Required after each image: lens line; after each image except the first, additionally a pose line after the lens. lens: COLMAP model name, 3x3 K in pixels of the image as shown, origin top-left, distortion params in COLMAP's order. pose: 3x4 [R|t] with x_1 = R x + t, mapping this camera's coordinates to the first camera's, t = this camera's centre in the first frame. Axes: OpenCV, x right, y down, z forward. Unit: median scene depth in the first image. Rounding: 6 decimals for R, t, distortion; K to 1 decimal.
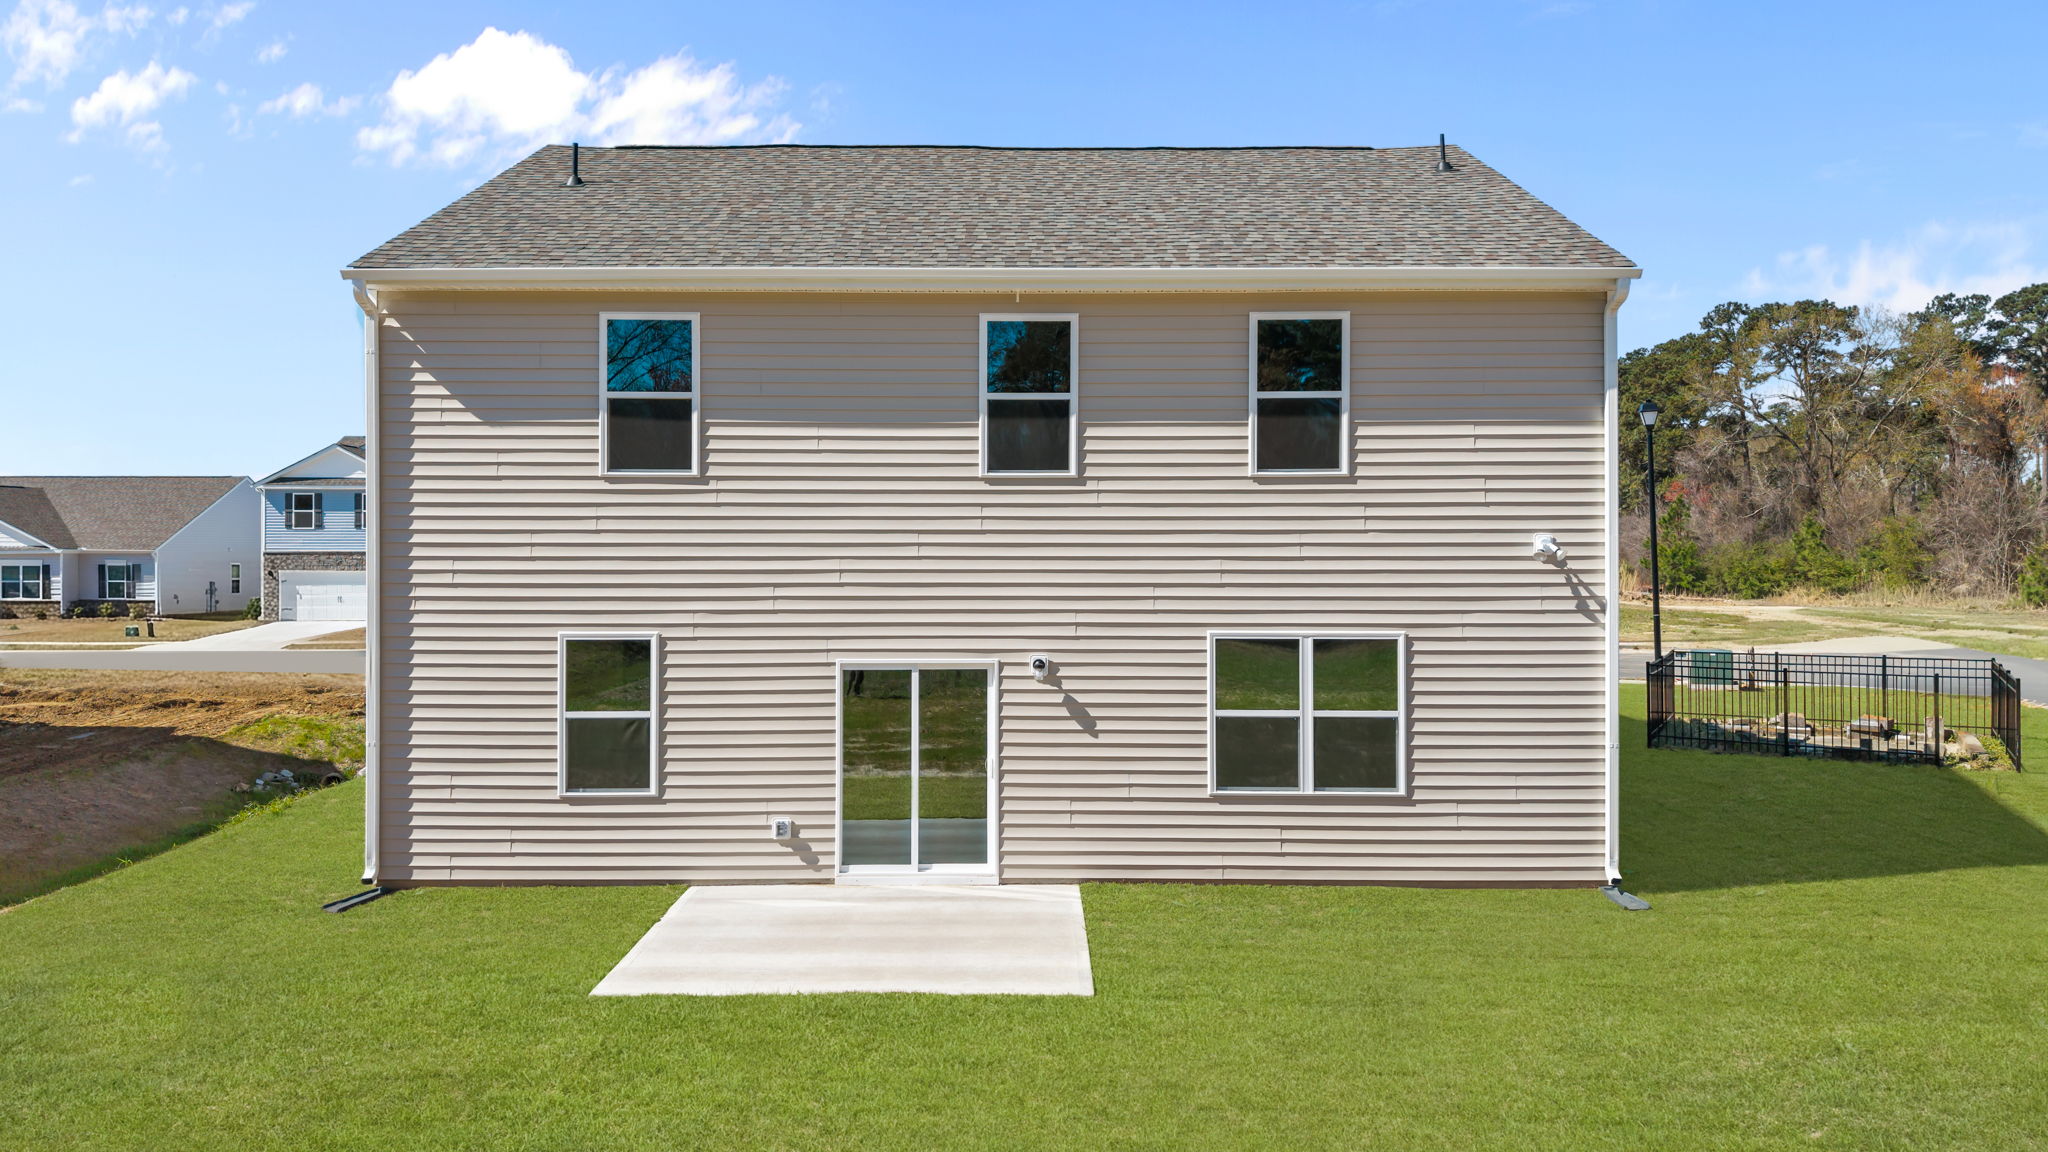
lens RADIAL K [[1308.6, 0, 1026.3], [0, 1308.6, 545.4], [0, 0, 1]] dist [0.081364, -0.000666]
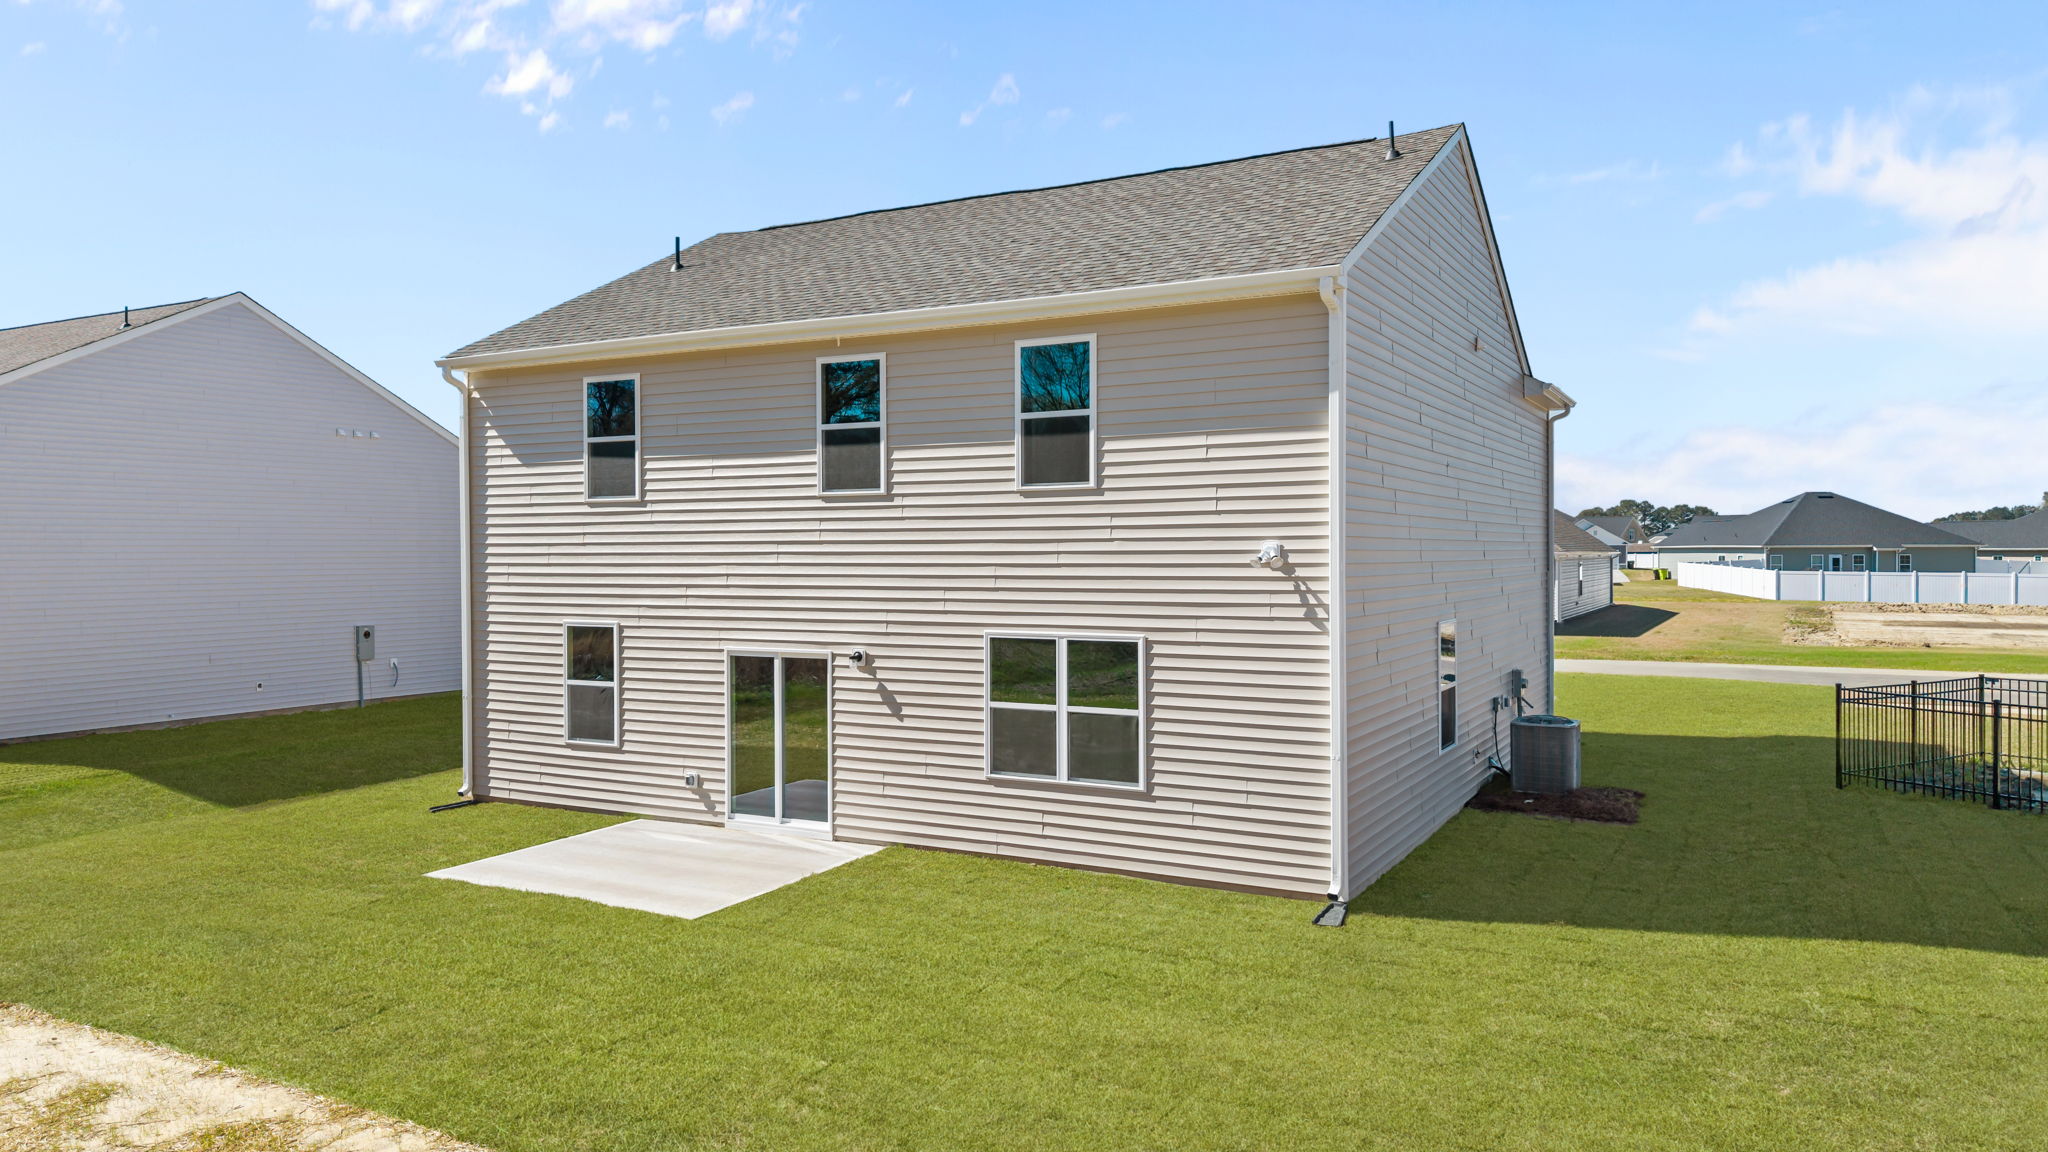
lens RADIAL K [[1359.5, 0, 1012.7], [0, 1359.5, 575.9], [0, 0, 1]] dist [0.150565, -0.237241]
pose [[0.879533, 0.004644, -0.475814, 0.705571], [0.003907, 0.999848, 0.016981, -0.000697], [0.475821, -0.016794, 0.879382, -0.003360]]
